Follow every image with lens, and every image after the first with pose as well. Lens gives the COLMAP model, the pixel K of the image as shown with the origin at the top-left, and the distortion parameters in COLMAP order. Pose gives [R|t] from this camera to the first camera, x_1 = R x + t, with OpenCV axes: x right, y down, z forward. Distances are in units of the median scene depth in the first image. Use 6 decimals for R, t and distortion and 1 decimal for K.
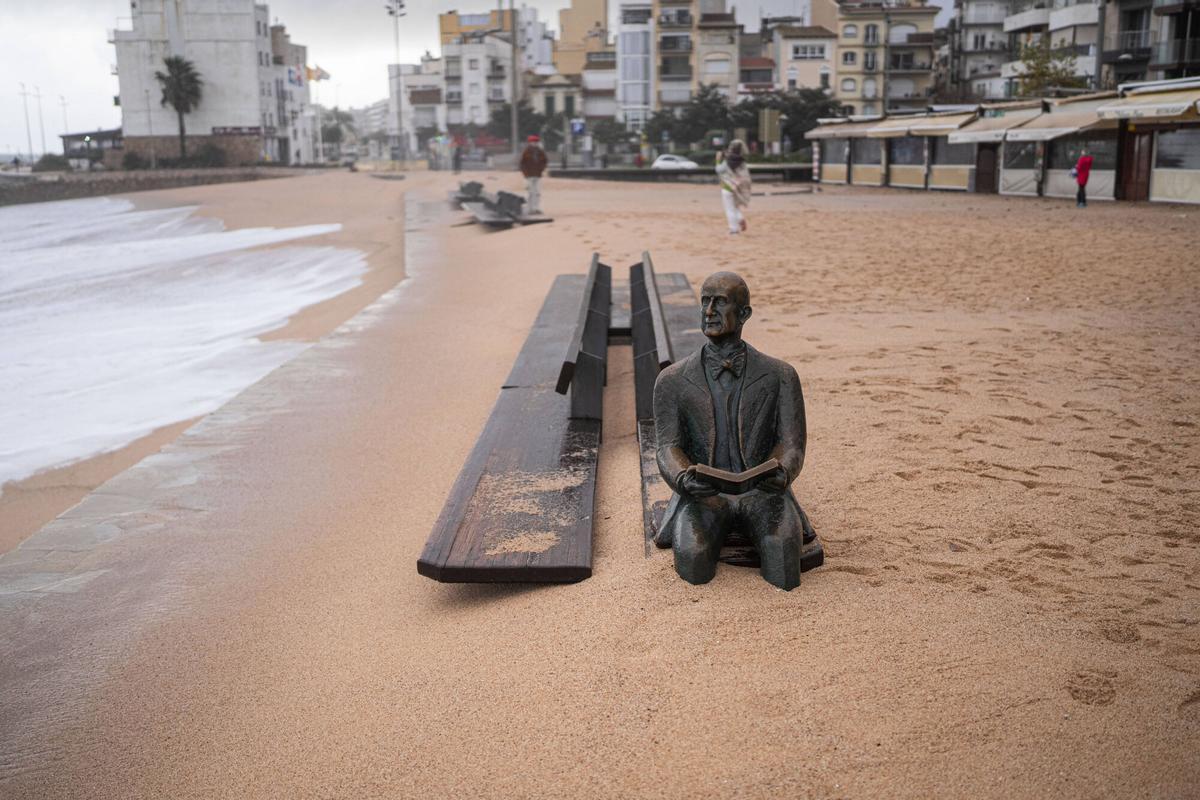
lens RADIAL K [[1207.3, 0, 608.7], [0, 1207.3, 417.8], [0, 0, 1]] dist [-0.016272, 0.023912]
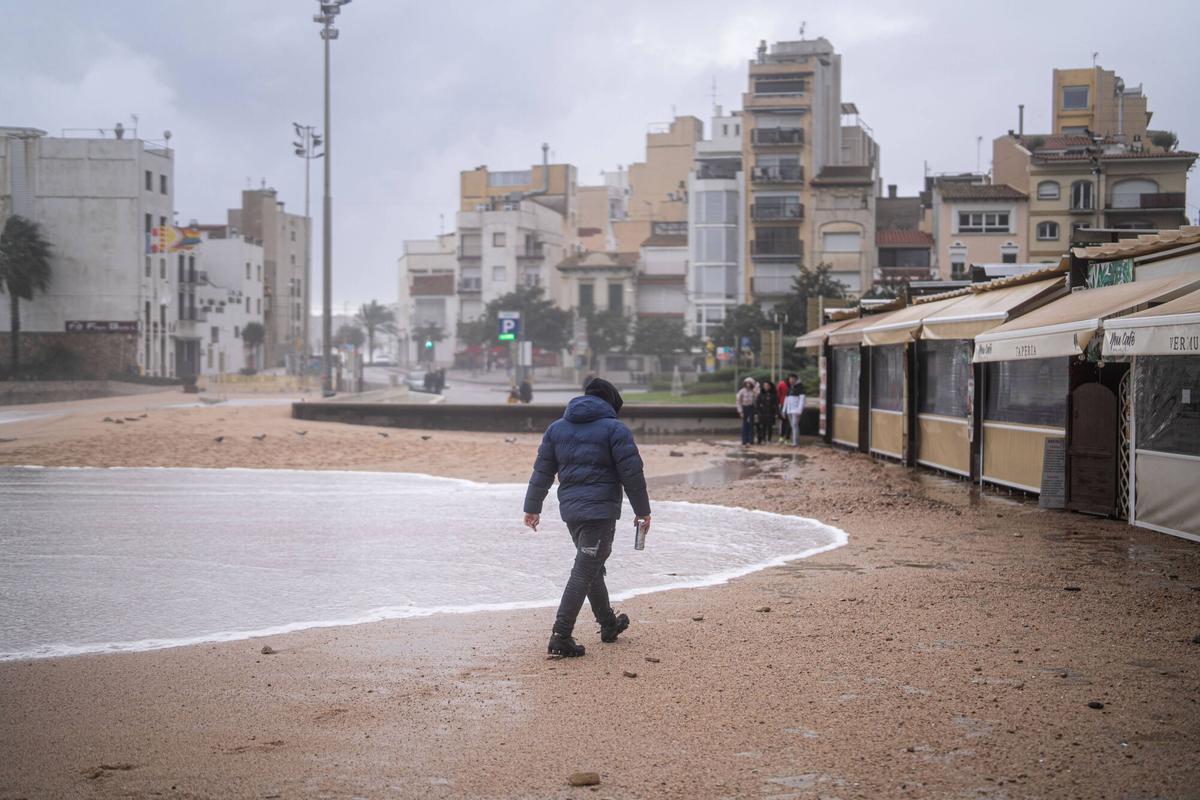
lens RADIAL K [[1583.8, 0, 600.0], [0, 1583.8, 400.0], [0, 0, 1]] dist [-0.125313, 0.685220]
pose [[0.991539, 0.021231, -0.128058, 0.072904], [-0.045710, 0.980451, -0.191378, -0.040618], [0.121491, 0.195612, 0.973127, 0.177338]]
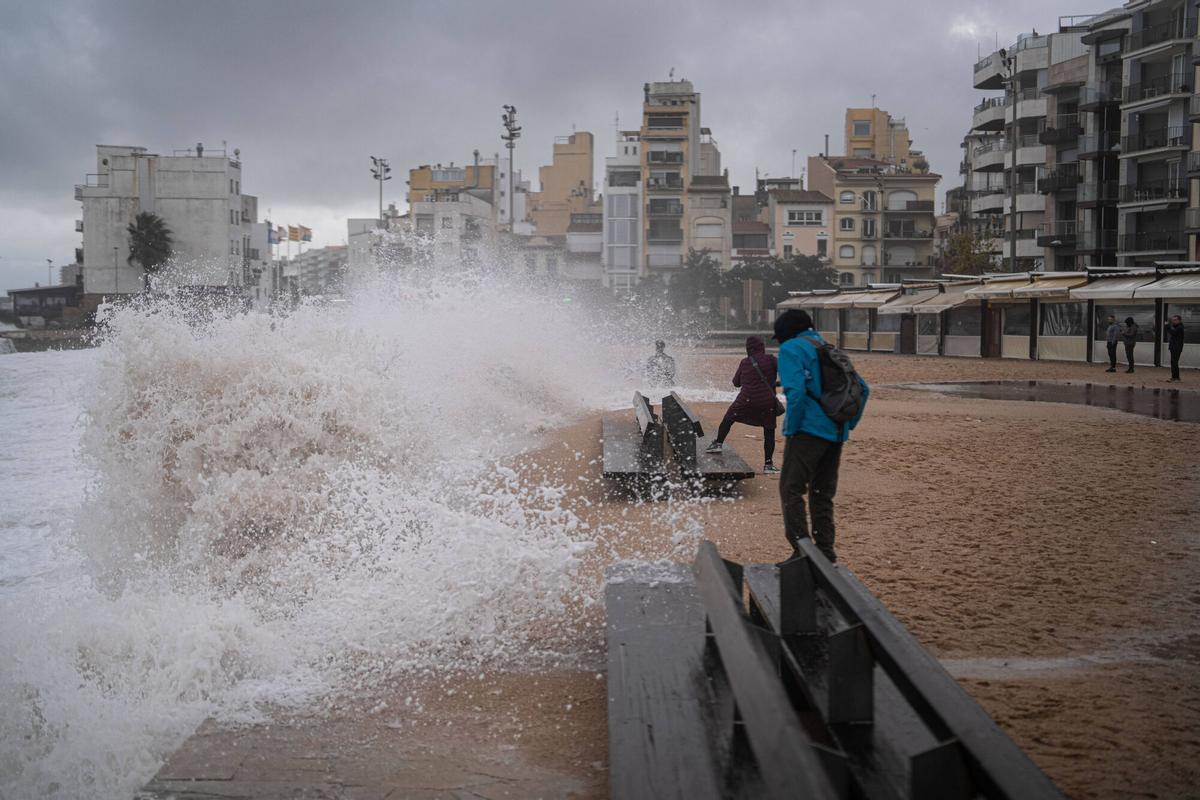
lens RADIAL K [[1543.8, 0, 600.0], [0, 1543.8, 400.0], [0, 0, 1]] dist [-0.031890, -0.004430]
pose [[0.999837, 0.013978, 0.011465, -0.007523], [-0.011923, 0.986552, -0.163014, 0.038806], [-0.013589, 0.162851, 0.986557, -0.175147]]
